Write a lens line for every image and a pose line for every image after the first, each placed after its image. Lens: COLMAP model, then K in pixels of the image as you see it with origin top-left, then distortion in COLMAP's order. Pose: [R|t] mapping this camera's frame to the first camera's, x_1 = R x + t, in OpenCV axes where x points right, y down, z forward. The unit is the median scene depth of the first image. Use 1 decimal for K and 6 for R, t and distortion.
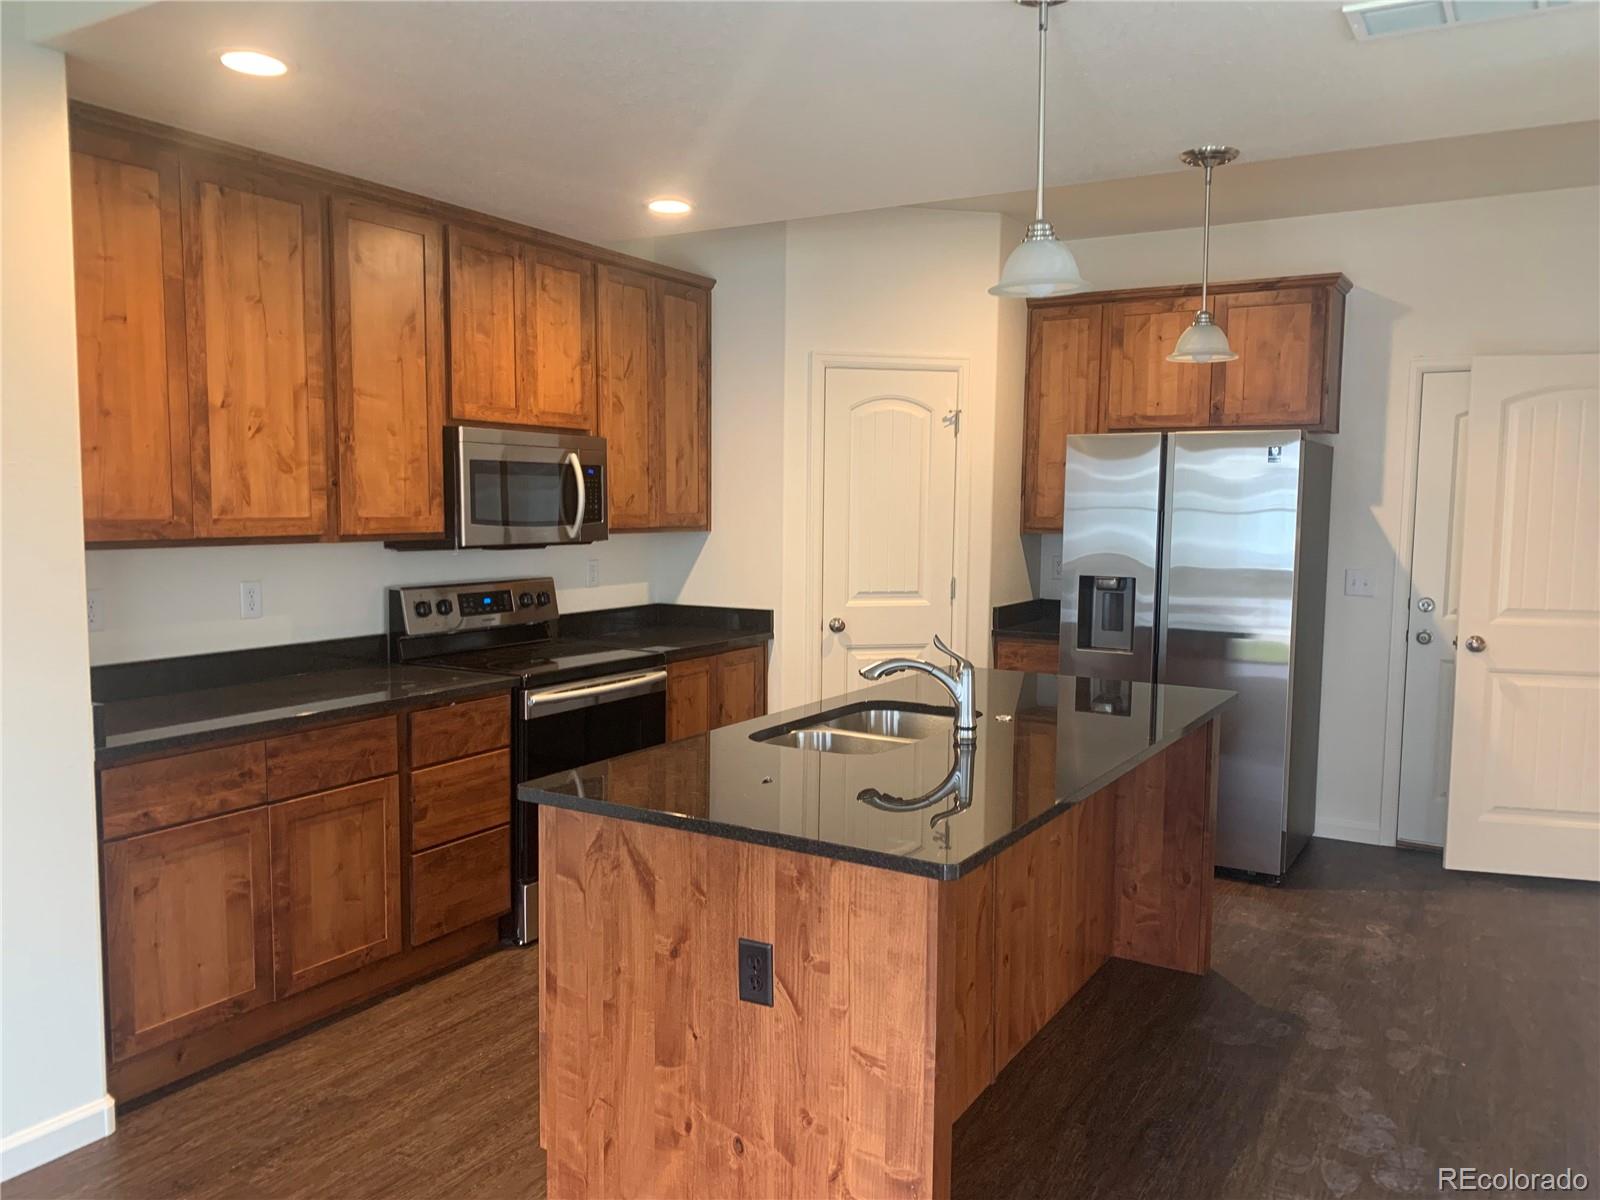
lens RADIAL K [[1241.0, 0, 795.9], [0, 1241.0, 607.8], [0, 0, 1]] dist [0.010324, 0.001416]
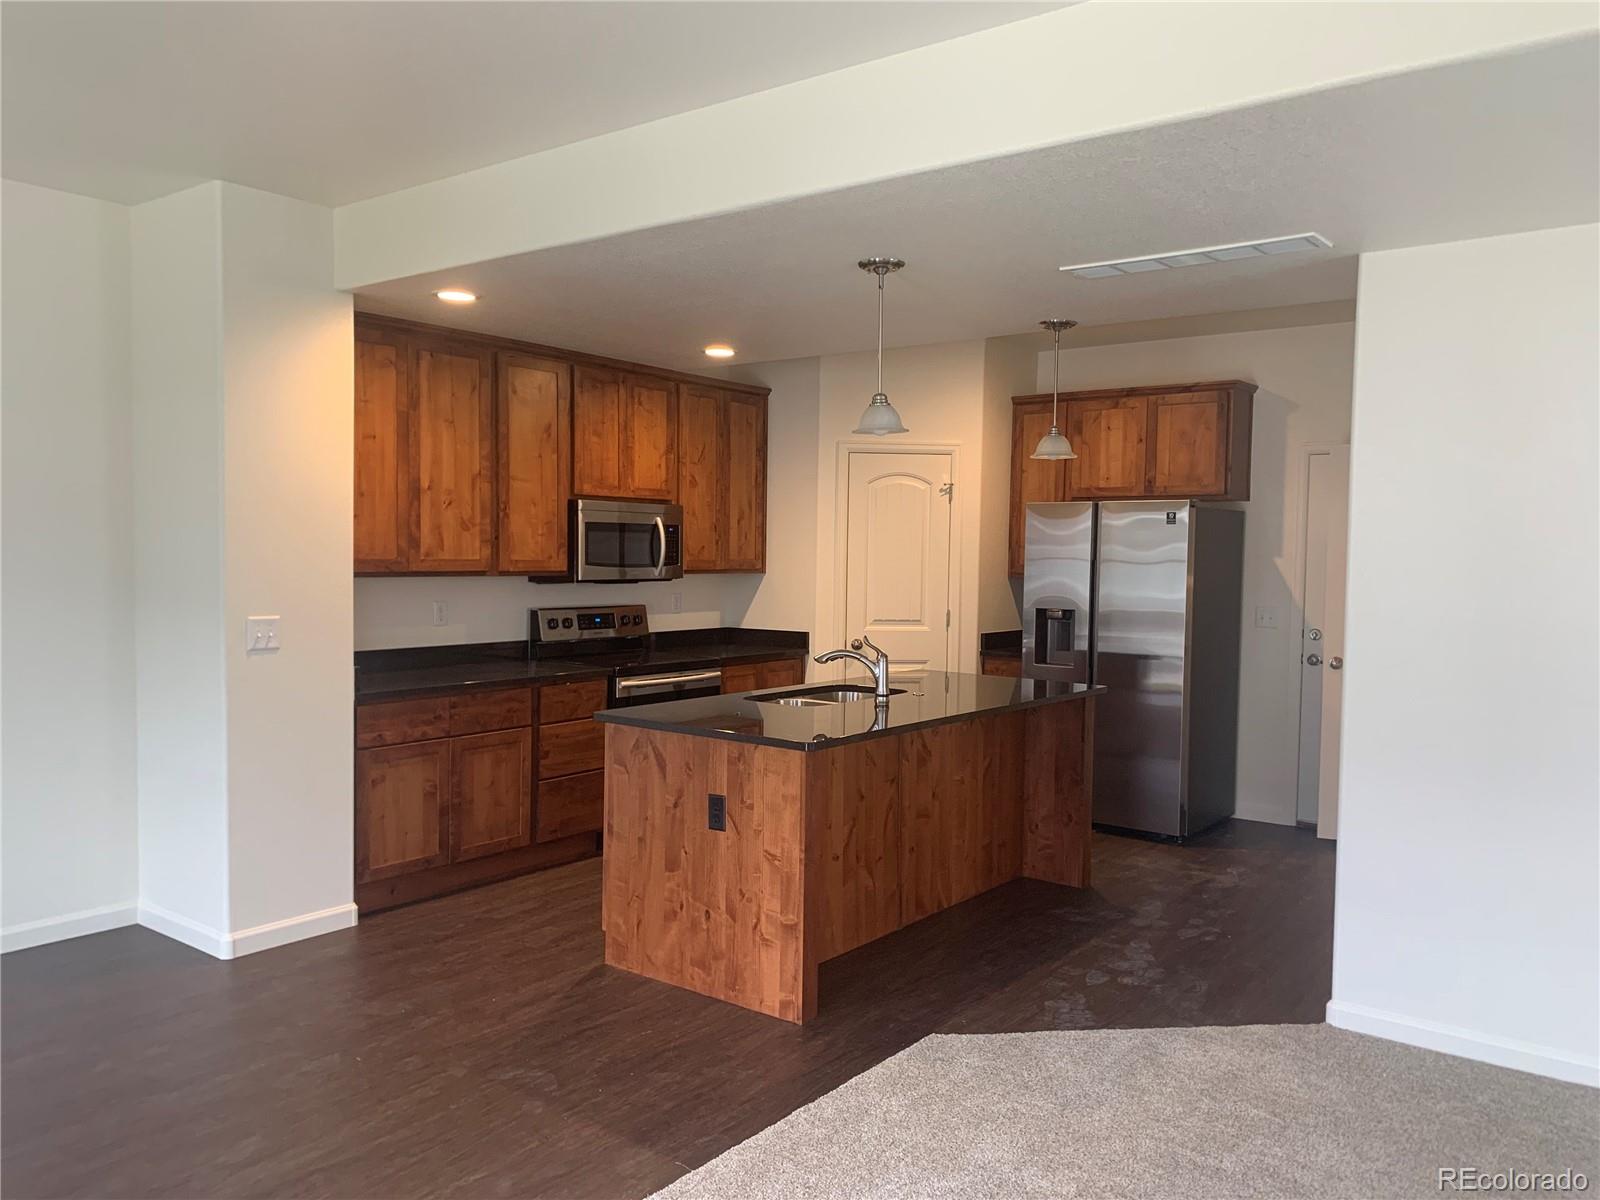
lens RADIAL K [[1235.7, 0, 793.7], [0, 1235.7, 603.0], [0, 0, 1]] dist [0.093354, -0.087697]
pose [[0.992827, 0.009732, -0.119161, 0.180409], [-0.015297, 0.998830, -0.045875, 0.046189], [0.118575, 0.047369, 0.991815, -0.481929]]
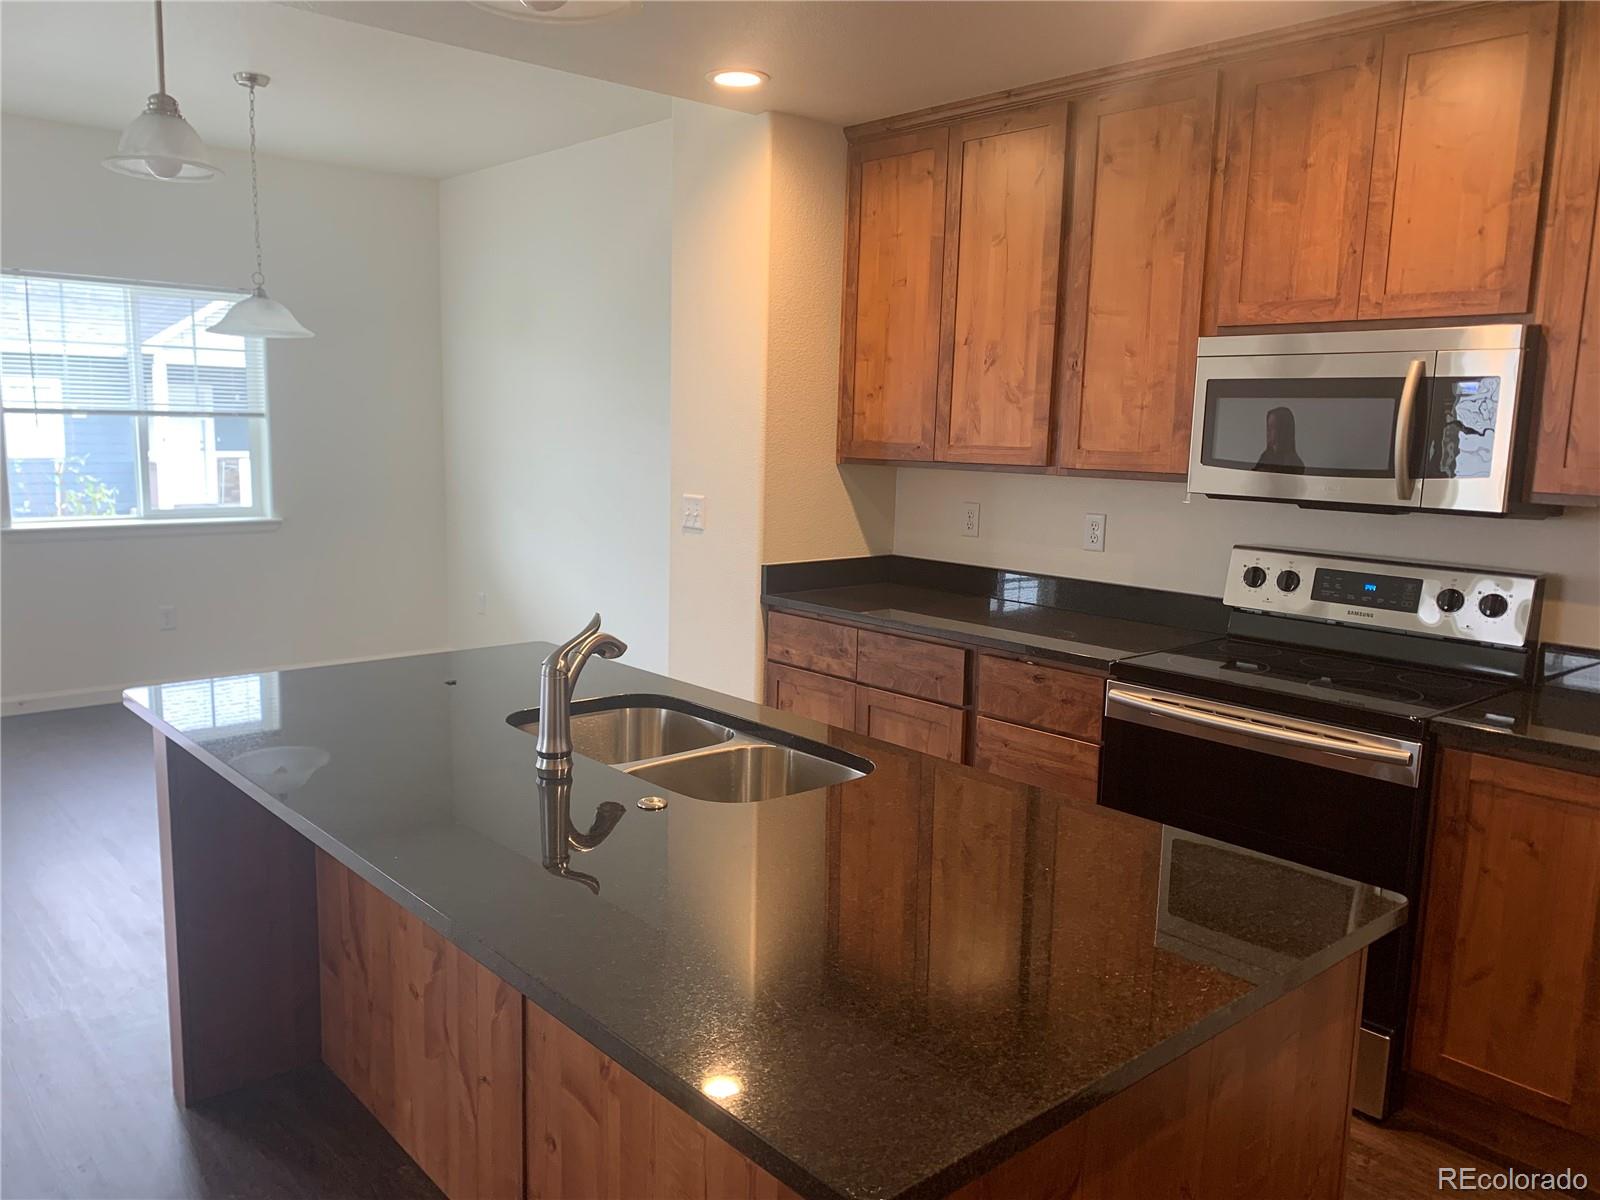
lens RADIAL K [[1235.7, 0, 793.7], [0, 1235.7, 603.0], [0, 0, 1]] dist [0.093354, -0.087697]
pose [[-0.305247, 0.126709, -0.943806, 0.623800], [-0.111699, 0.979502, 0.167627, -0.096654], [0.945699, 0.156590, -0.284837, 1.126854]]
